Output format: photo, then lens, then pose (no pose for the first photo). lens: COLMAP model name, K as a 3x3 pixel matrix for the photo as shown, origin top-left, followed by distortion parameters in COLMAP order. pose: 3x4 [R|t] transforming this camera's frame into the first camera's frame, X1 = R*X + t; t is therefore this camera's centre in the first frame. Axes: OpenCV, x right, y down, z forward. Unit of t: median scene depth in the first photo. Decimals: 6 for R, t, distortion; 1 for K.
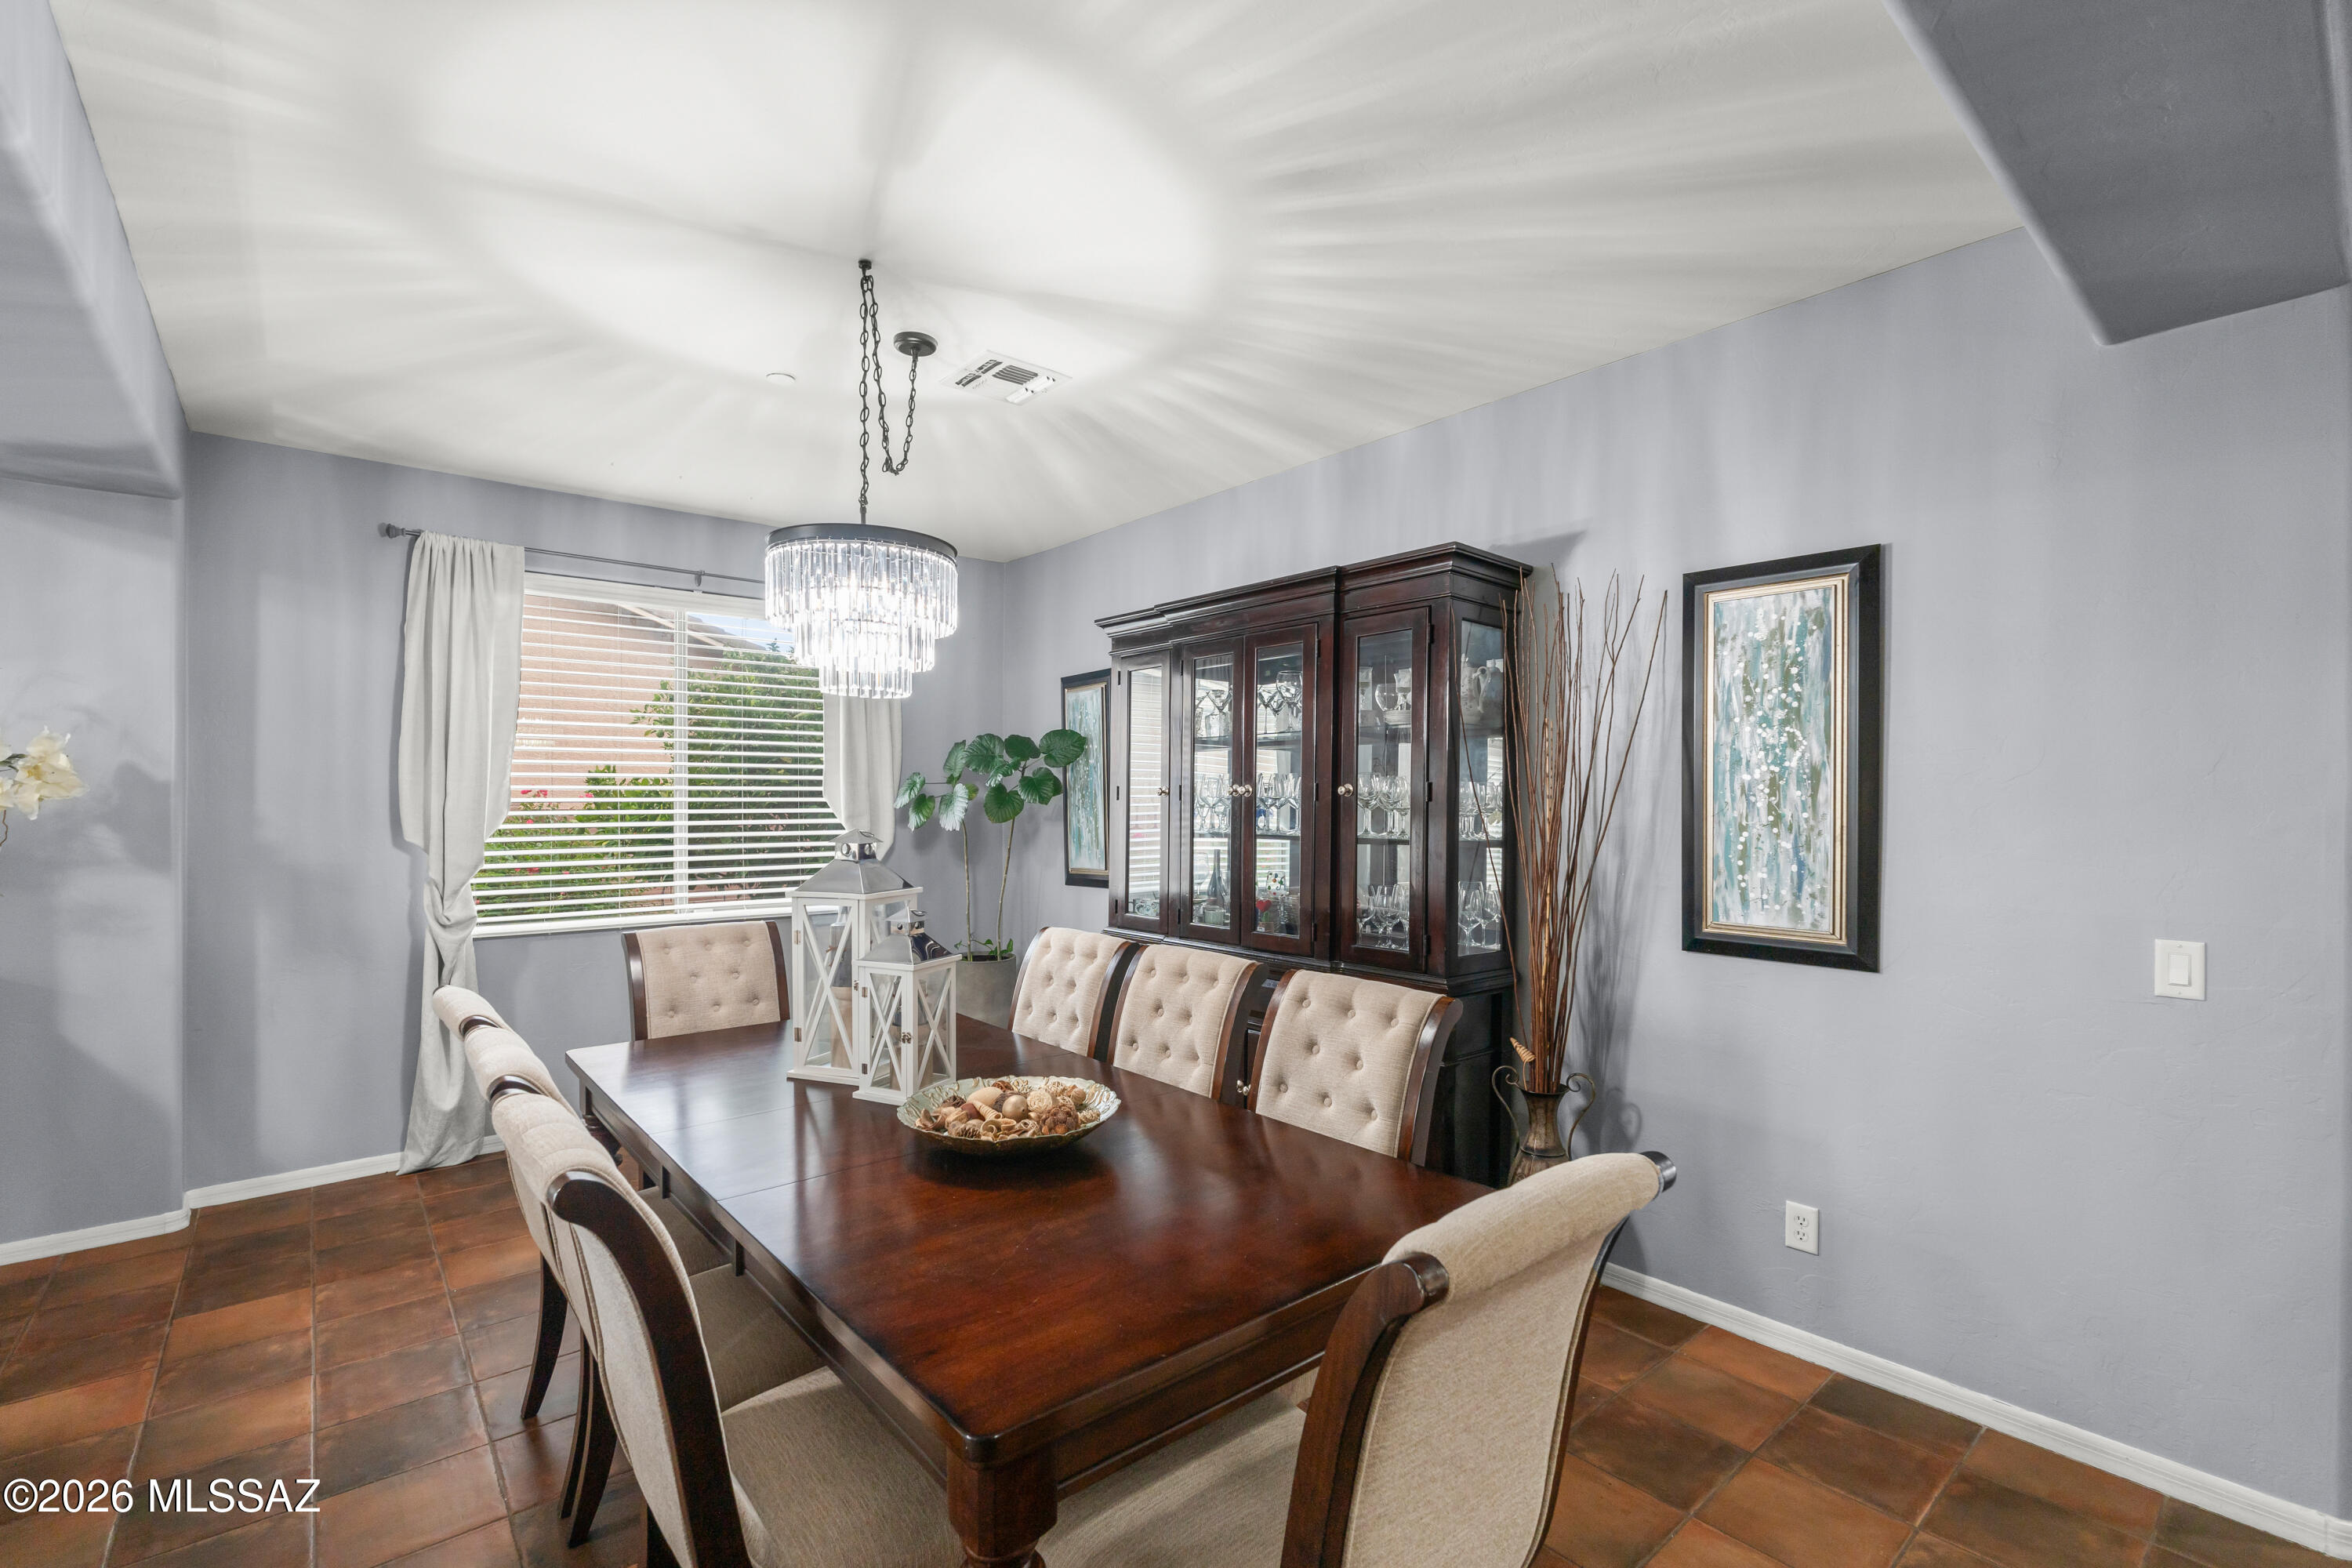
lens RADIAL K [[1043.3, 0, 1178.5], [0, 1043.3, 798.9], [0, 0, 1]] dist [-0.002767, -0.000137]
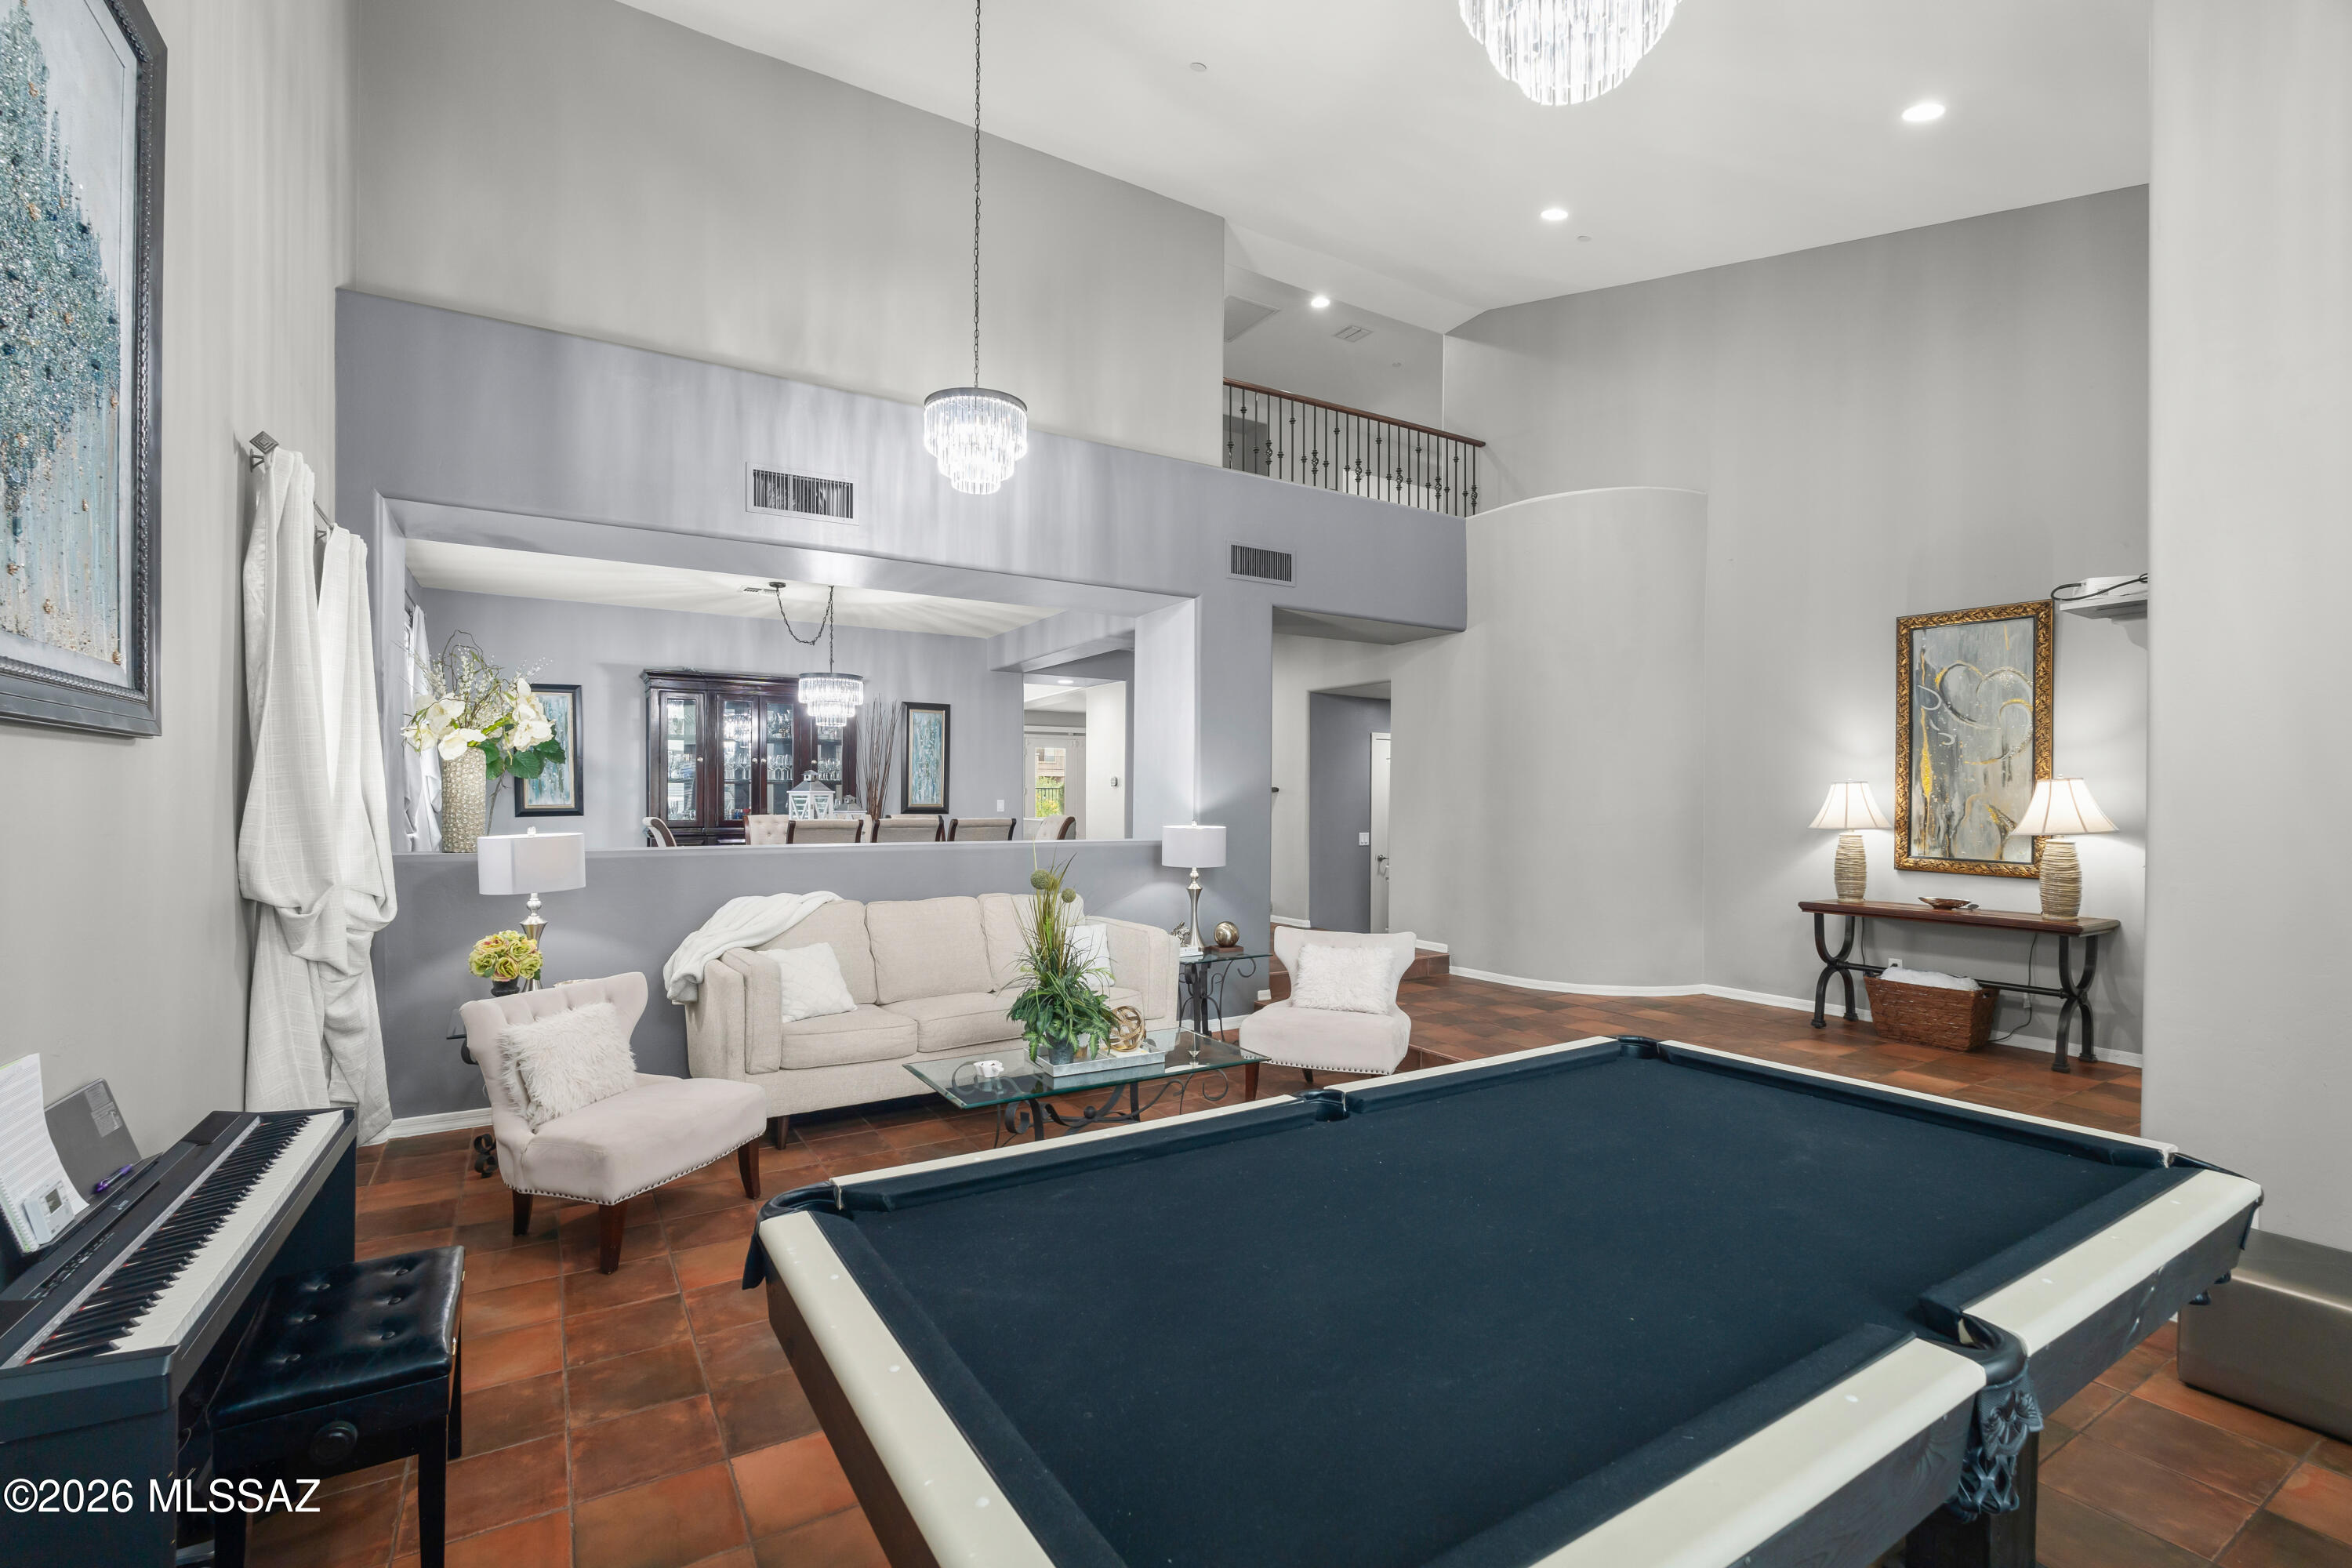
lens RADIAL K [[1045.8, 0, 1176.6], [0, 1045.8, 790.2], [0, 0, 1]] dist [-0.001971, -0.000066]
pose [[0.153007, 0.006605, 0.988203, -2.489078], [-0.003229, 0.999976, -0.006184, 0.082681], [-0.988220, -0.002245, 0.153025, -0.363839]]
